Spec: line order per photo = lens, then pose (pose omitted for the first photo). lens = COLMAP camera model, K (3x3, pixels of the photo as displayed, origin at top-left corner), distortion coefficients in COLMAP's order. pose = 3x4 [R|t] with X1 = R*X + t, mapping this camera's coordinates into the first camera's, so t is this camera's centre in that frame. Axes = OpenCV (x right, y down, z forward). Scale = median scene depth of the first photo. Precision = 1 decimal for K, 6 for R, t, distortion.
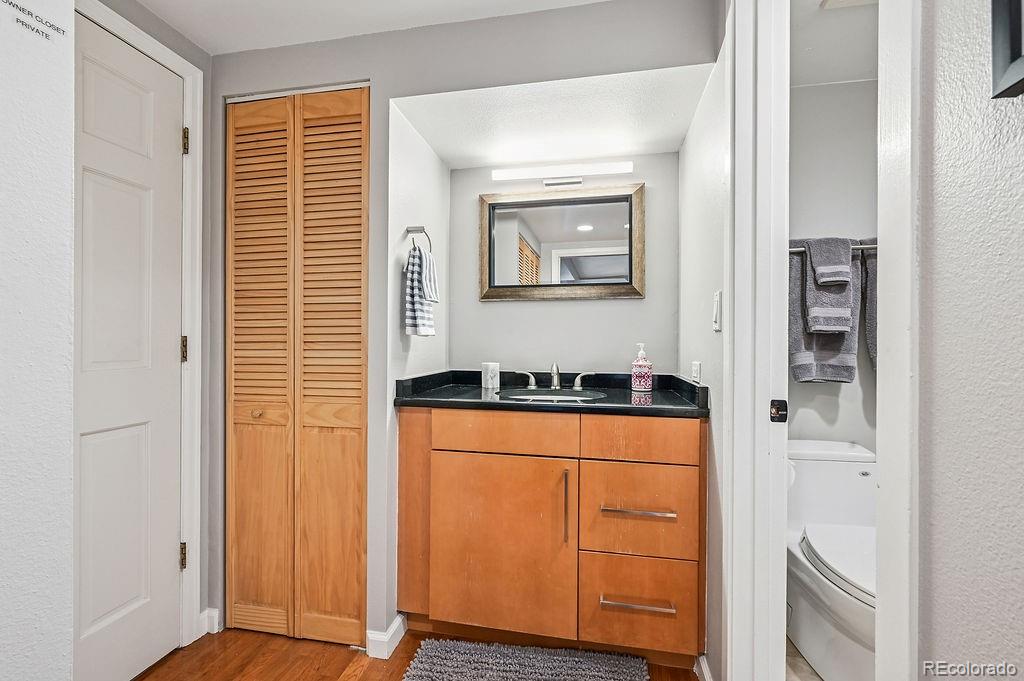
lens RADIAL K [[421.6, 0, 514.5], [0, 421.6, 344.1], [0, 0, 1]] dist [0.000758, 0.000220]
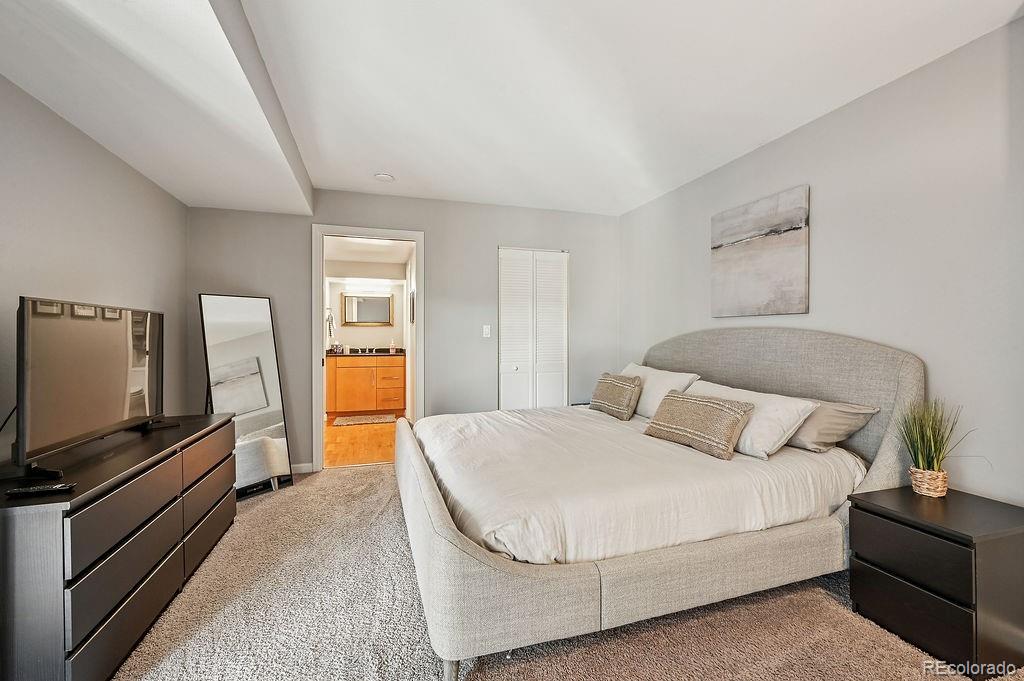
lens RADIAL K [[445.7, 0, 523.6], [0, 445.7, 339.4], [0, 0, 1]] dist [-0.001649, -0.000328]
pose [[0.860838, -0.004858, 0.508856, -0.759681], [0.002495, 0.999983, 0.005325, -0.021509], [-0.508873, -0.003314, 0.860835, -3.225248]]
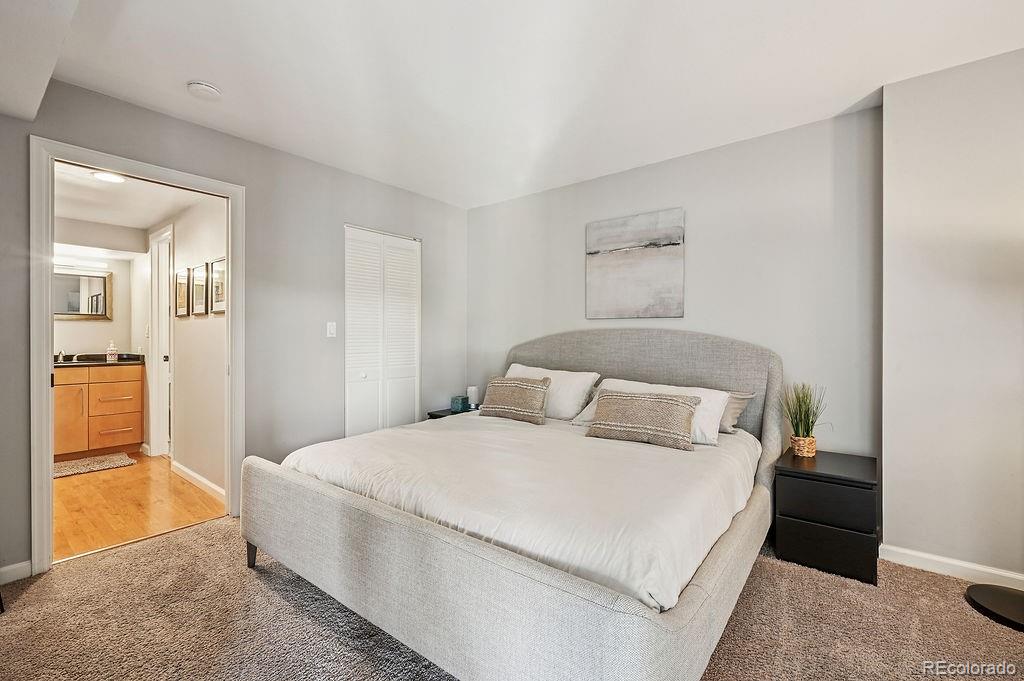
lens RADIAL K [[445.7, 0, 523.6], [0, 445.7, 339.4], [0, 0, 1]] dist [-0.001649, -0.000328]
pose [[0.431792, -0.005671, 0.901956, -1.098516], [0.001819, 0.999984, 0.005417, -0.020800], [-0.901972, -0.000698, 0.431795, -2.495981]]
